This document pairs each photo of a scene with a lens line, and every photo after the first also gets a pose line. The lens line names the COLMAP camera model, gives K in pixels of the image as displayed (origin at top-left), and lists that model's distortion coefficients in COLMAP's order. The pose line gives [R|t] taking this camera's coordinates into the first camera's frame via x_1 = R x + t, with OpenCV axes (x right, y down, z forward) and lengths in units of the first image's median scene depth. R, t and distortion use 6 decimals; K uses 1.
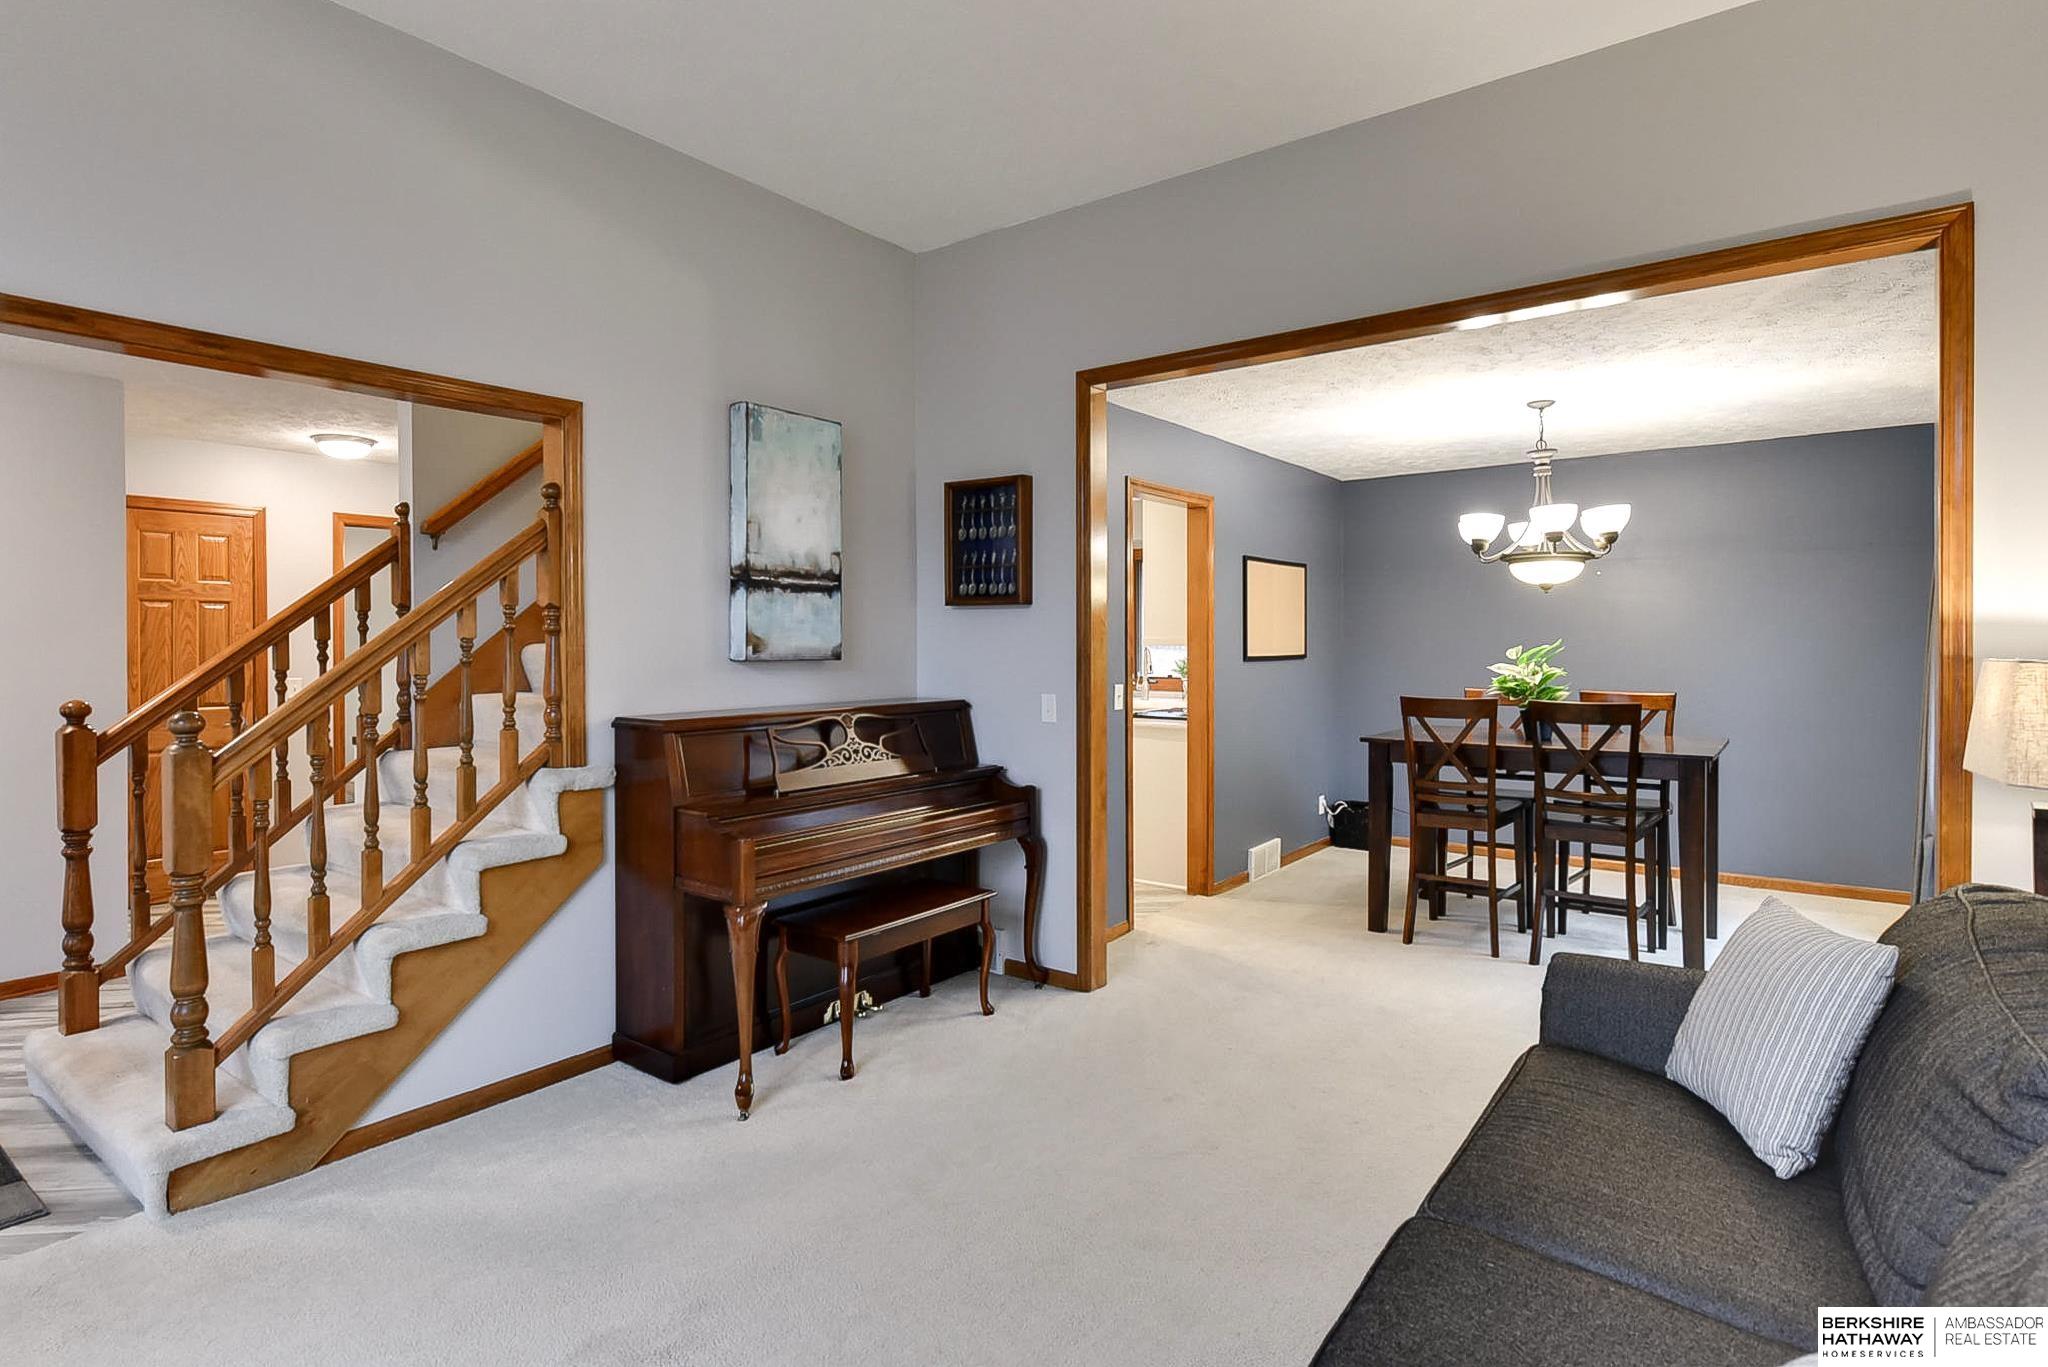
lens RADIAL K [[1057.4, 0, 1010.5], [0, 1057.4, 653.2], [0, 0, 1]] dist [0.002278, -0.000503]
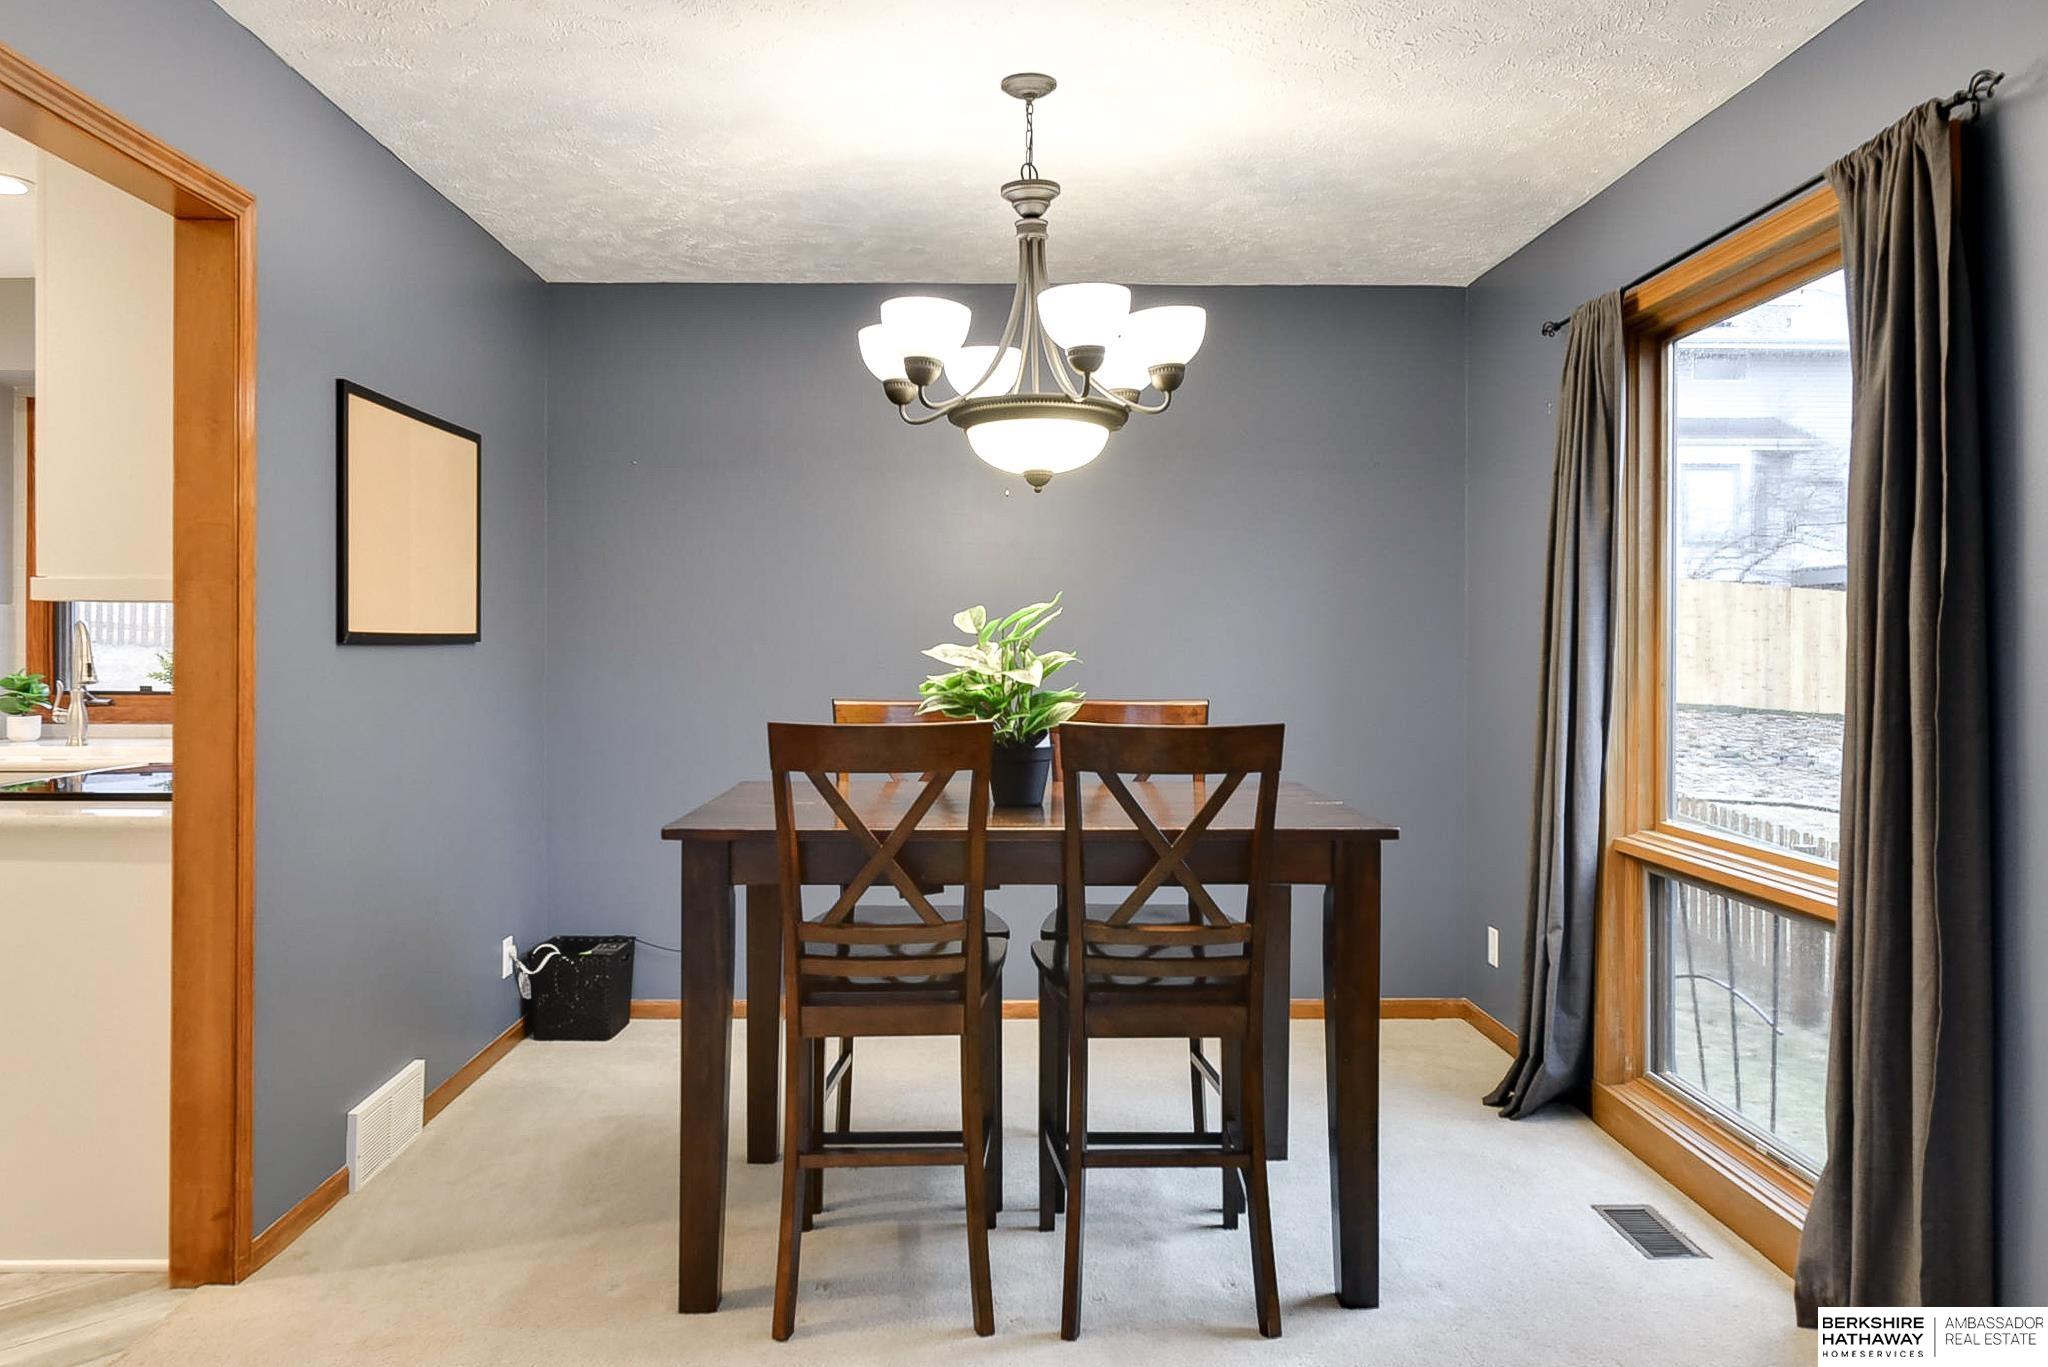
lens RADIAL K [[1465.4, 0, 1007.6], [0, 1465.4, 637.3], [0, 0, 1]] dist [-0.001841, -0.000677]
pose [[0.787710, 0.006400, 0.616012, 0.095948], [0.003259, 0.999889, -0.014556, 0.016808], [-0.616037, 0.013474, 0.787602, 0.494706]]
